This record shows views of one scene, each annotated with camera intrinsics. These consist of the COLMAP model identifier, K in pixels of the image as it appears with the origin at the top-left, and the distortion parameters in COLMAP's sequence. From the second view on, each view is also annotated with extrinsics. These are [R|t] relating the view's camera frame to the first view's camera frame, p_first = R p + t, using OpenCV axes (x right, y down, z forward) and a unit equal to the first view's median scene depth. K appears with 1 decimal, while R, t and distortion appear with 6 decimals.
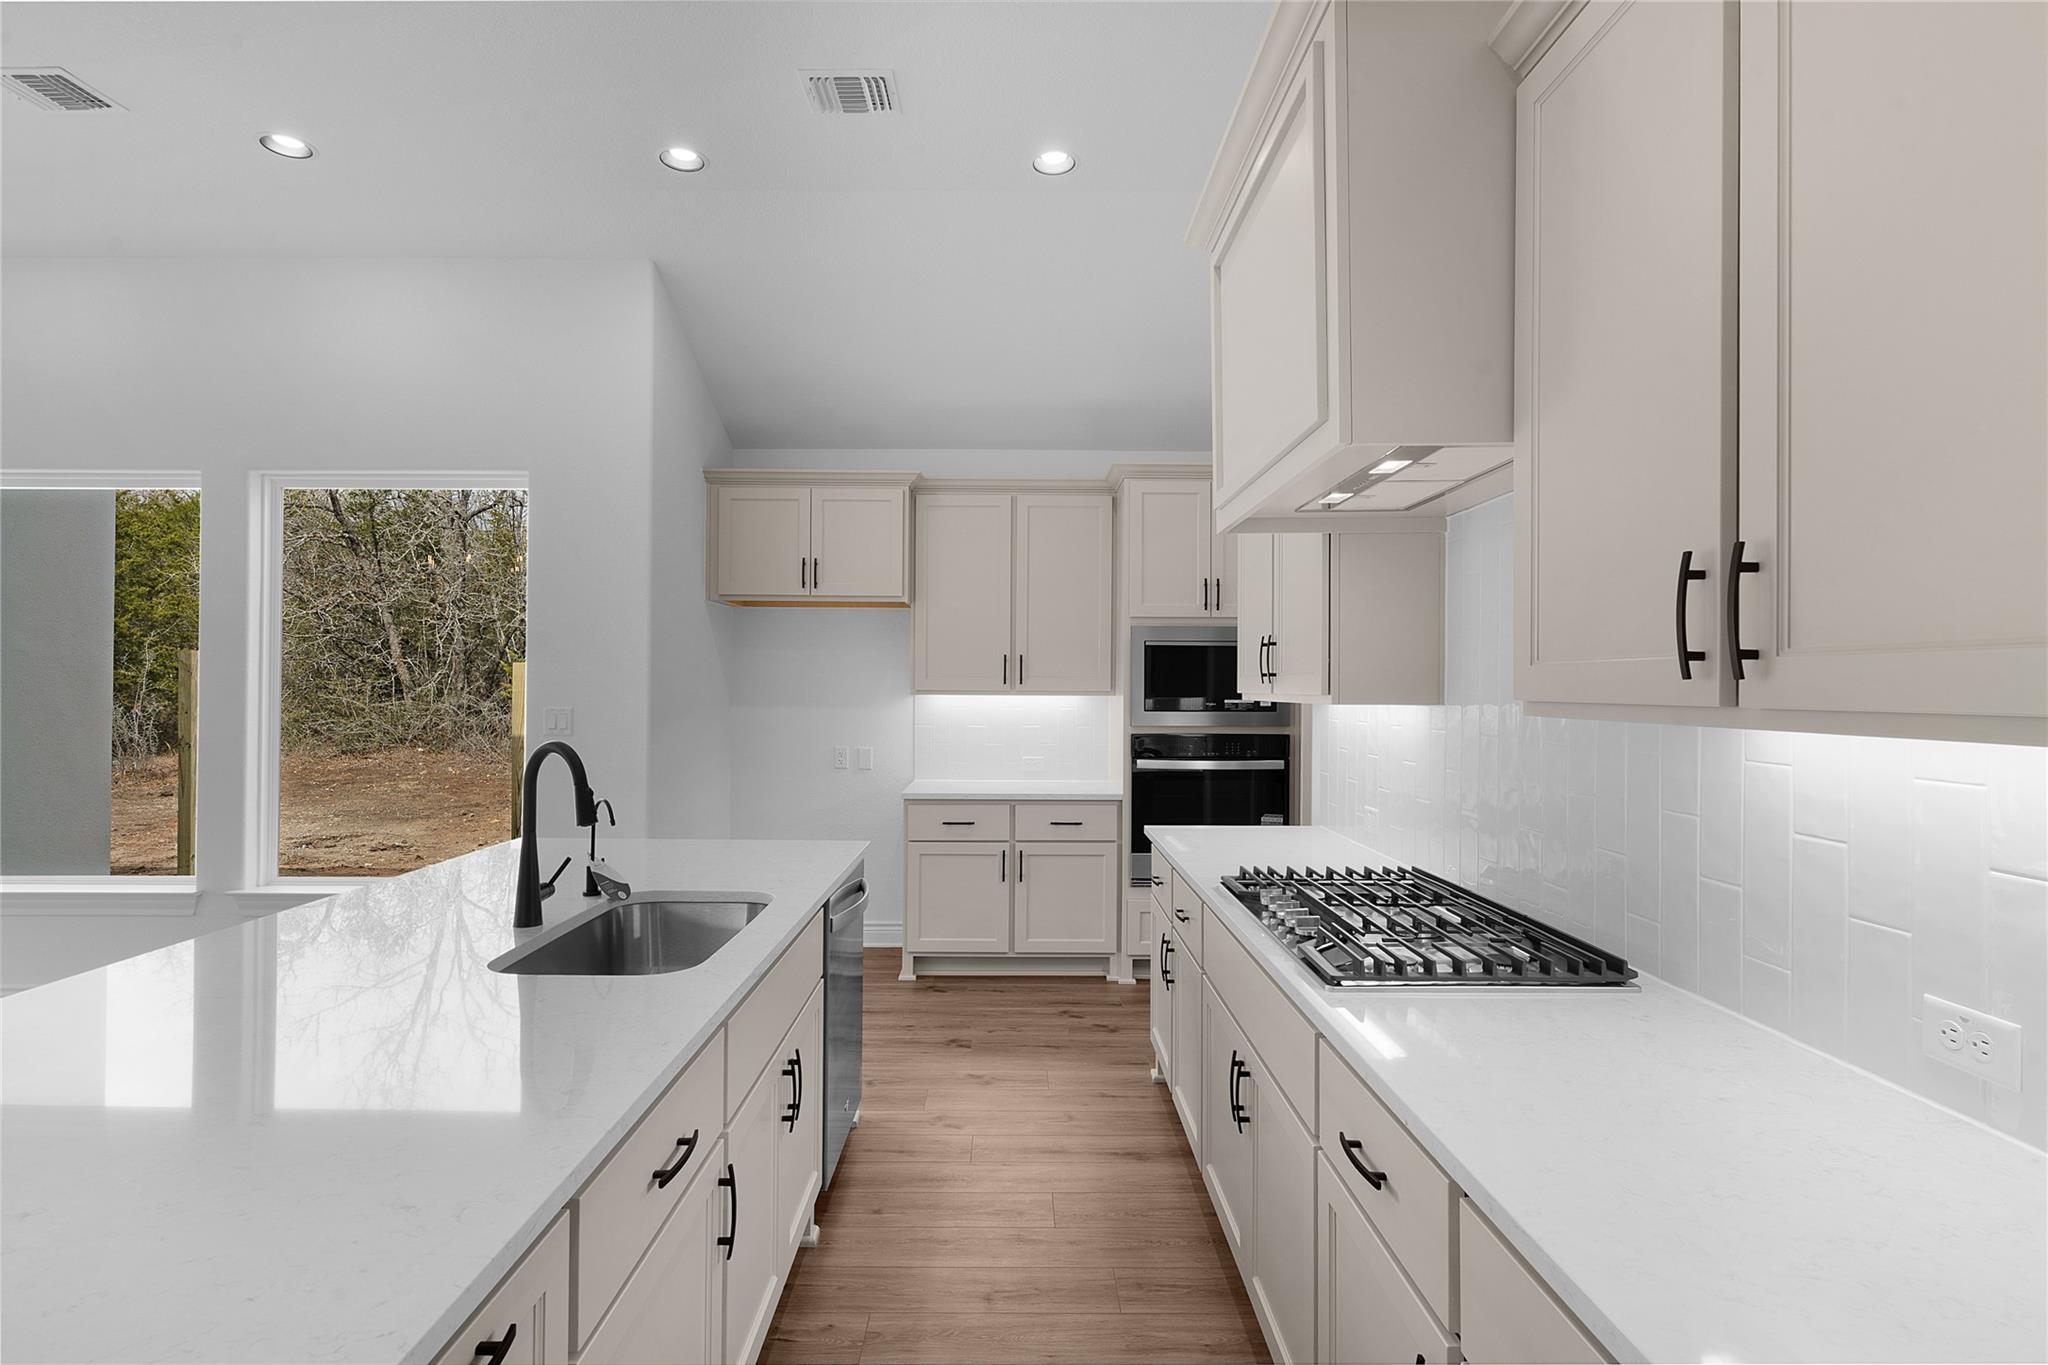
lens RADIAL K [[1008.6, 0, 1040.0], [0, 1008.6, 681.6], [0, 0, 1]] dist [-0.002609, 0.001814]
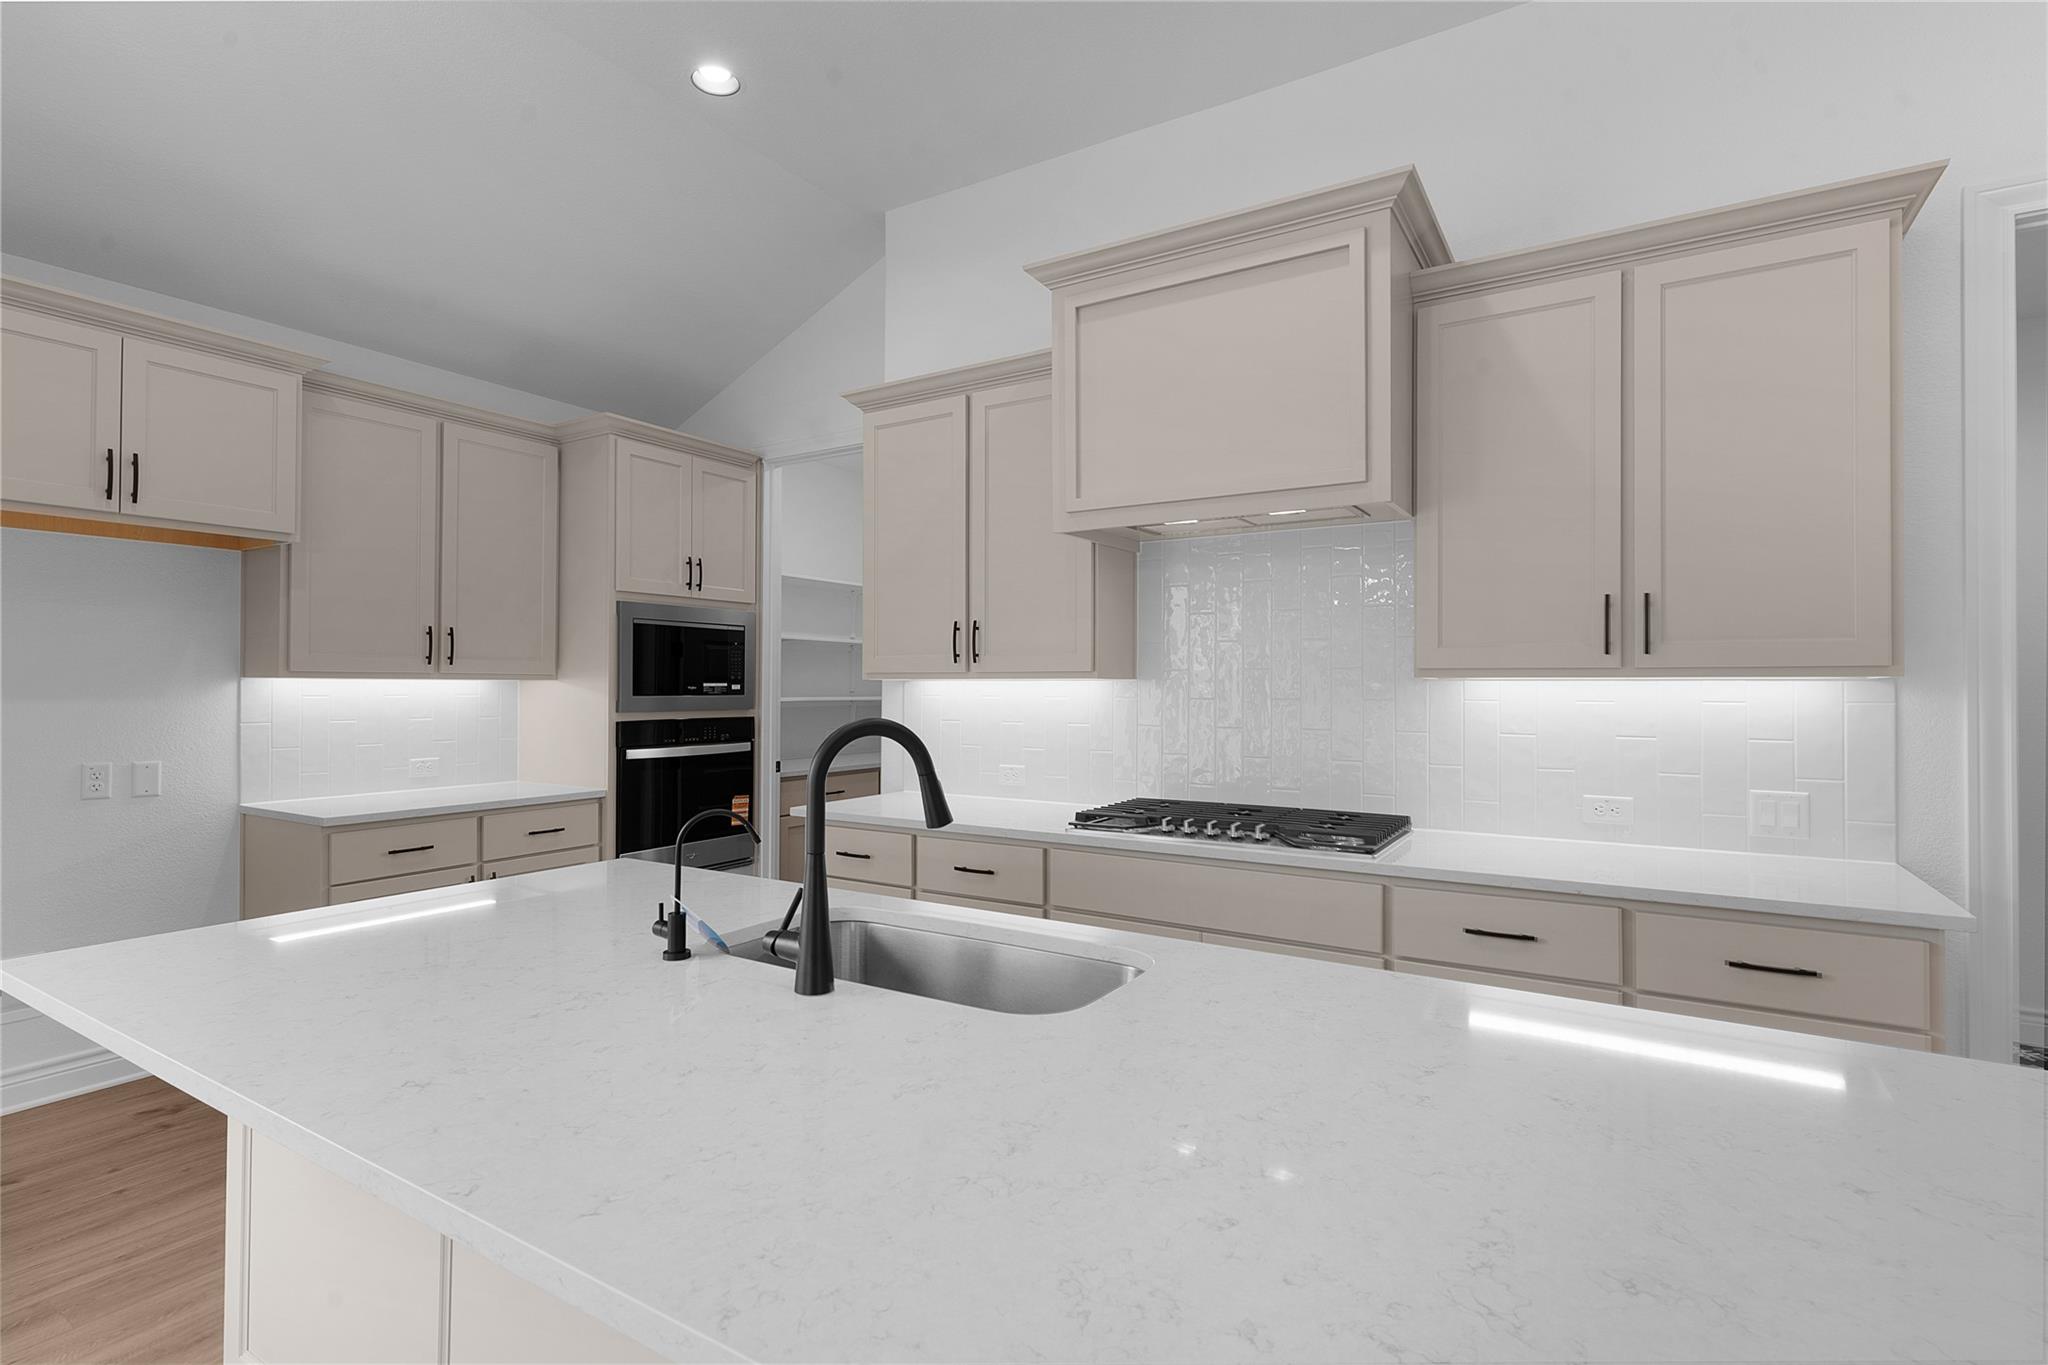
lens RADIAL K [[979.2, 0, 1014.7], [0, 979.2, 679.1], [0, 0, 1]] dist [0.001989, 0.000450]
pose [[0.536491, 0.001735, 0.843904, -0.452038], [-0.002184, 0.999997, -0.000667, 0.014108], [-0.843903, -0.001485, 0.536493, 0.235982]]
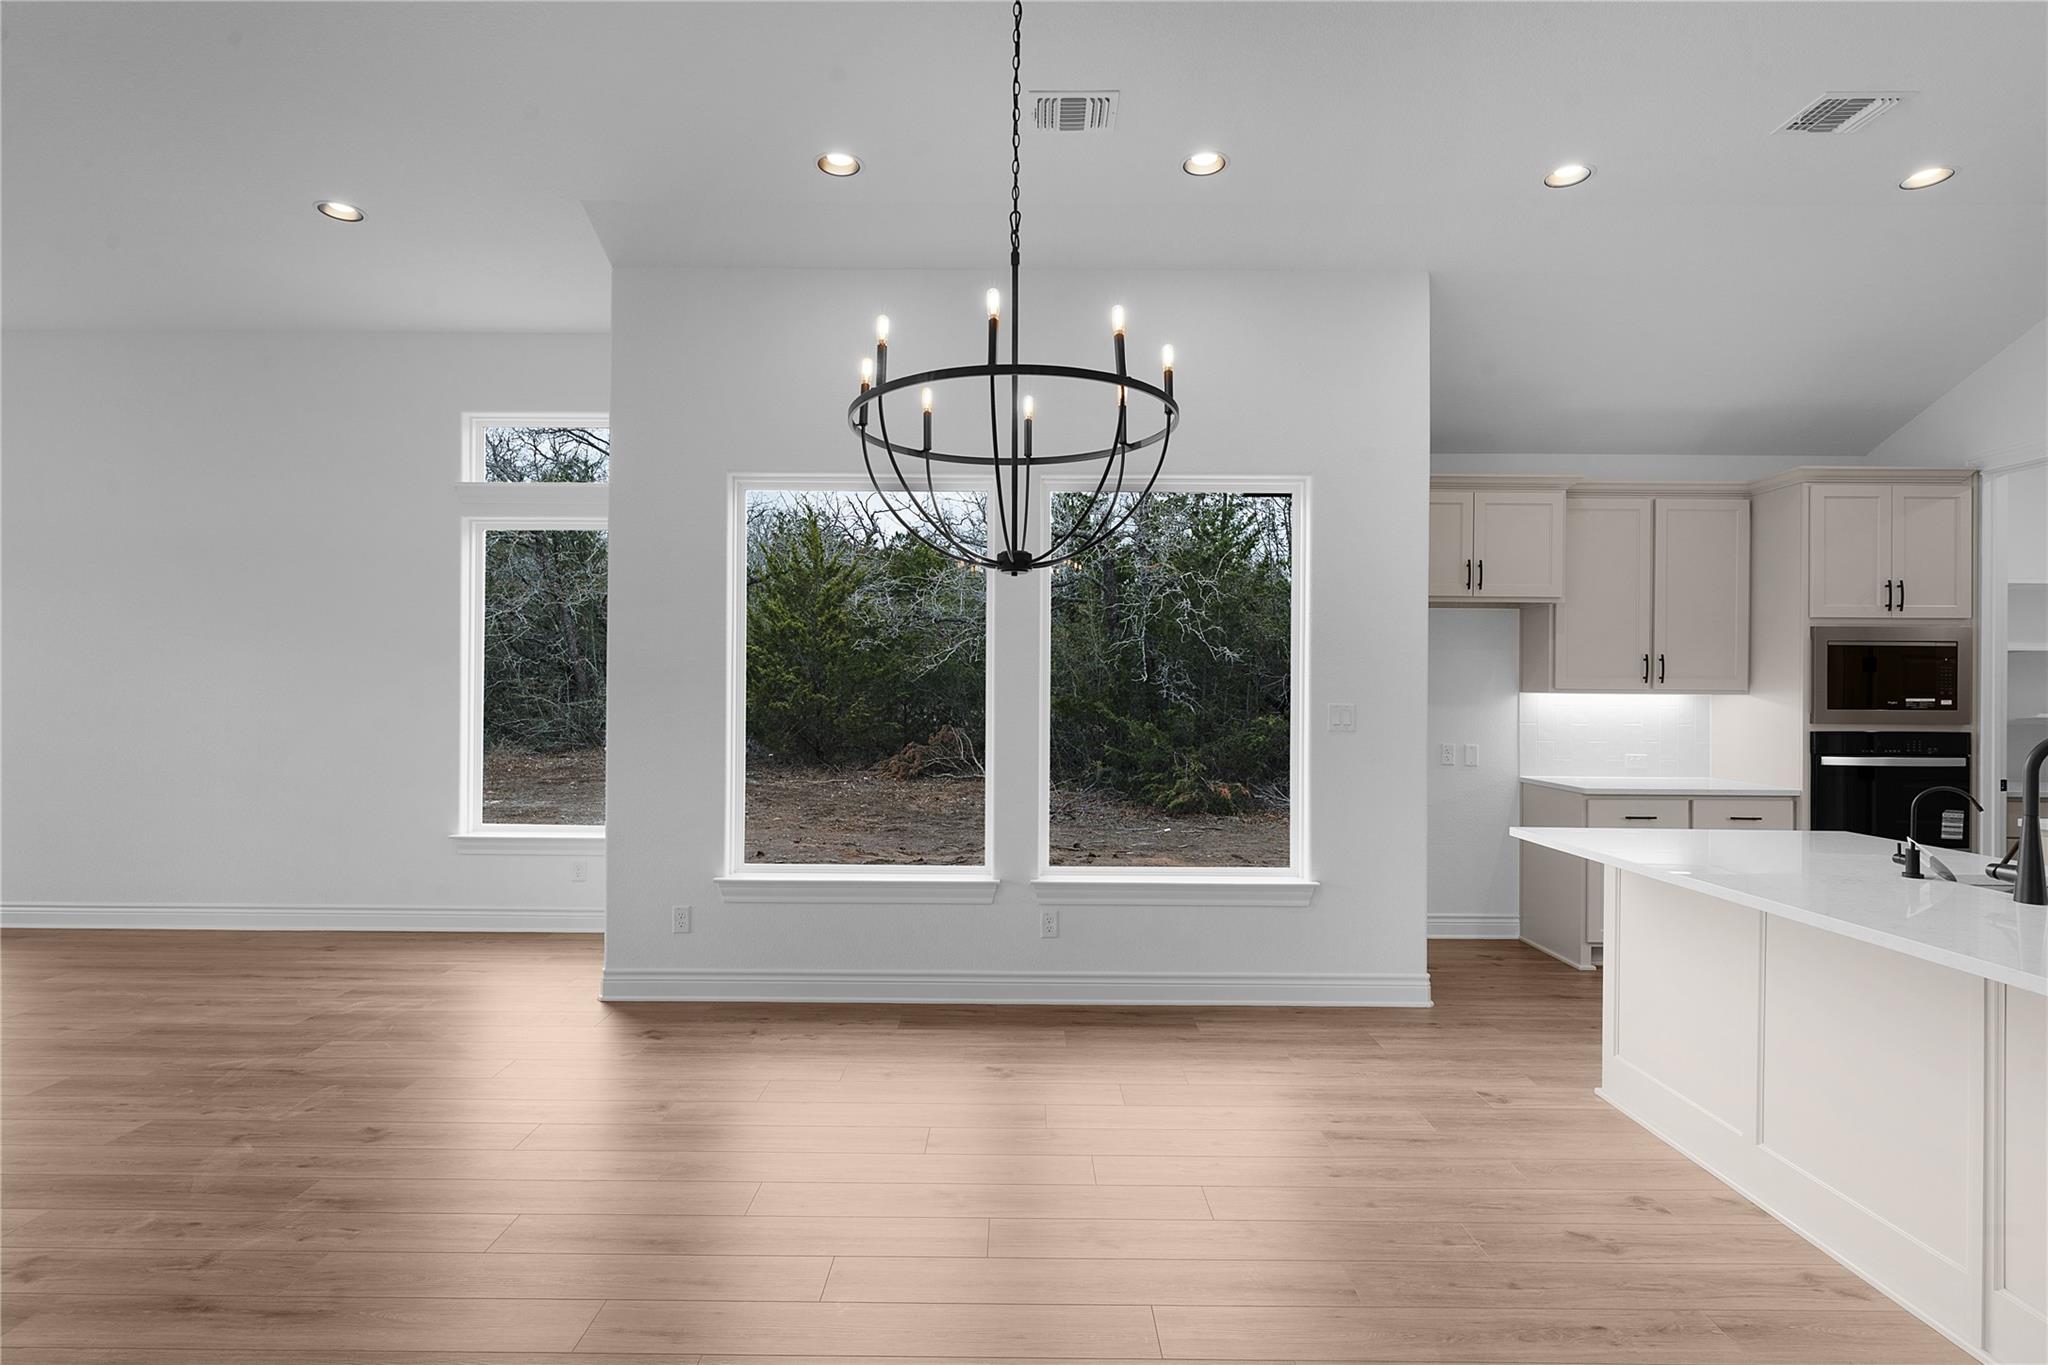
lens RADIAL K [[1008.6, 0, 1007.9], [0, 1008.6, 680.9], [0, 0, 1]] dist [-0.002609, 0.001814]
pose [[0.999898, 0.001522, -0.014204, -0.711176], [-0.001561, 0.999995, -0.002723, 0.004487], [0.014200, 0.002745, 0.999895, -0.037625]]
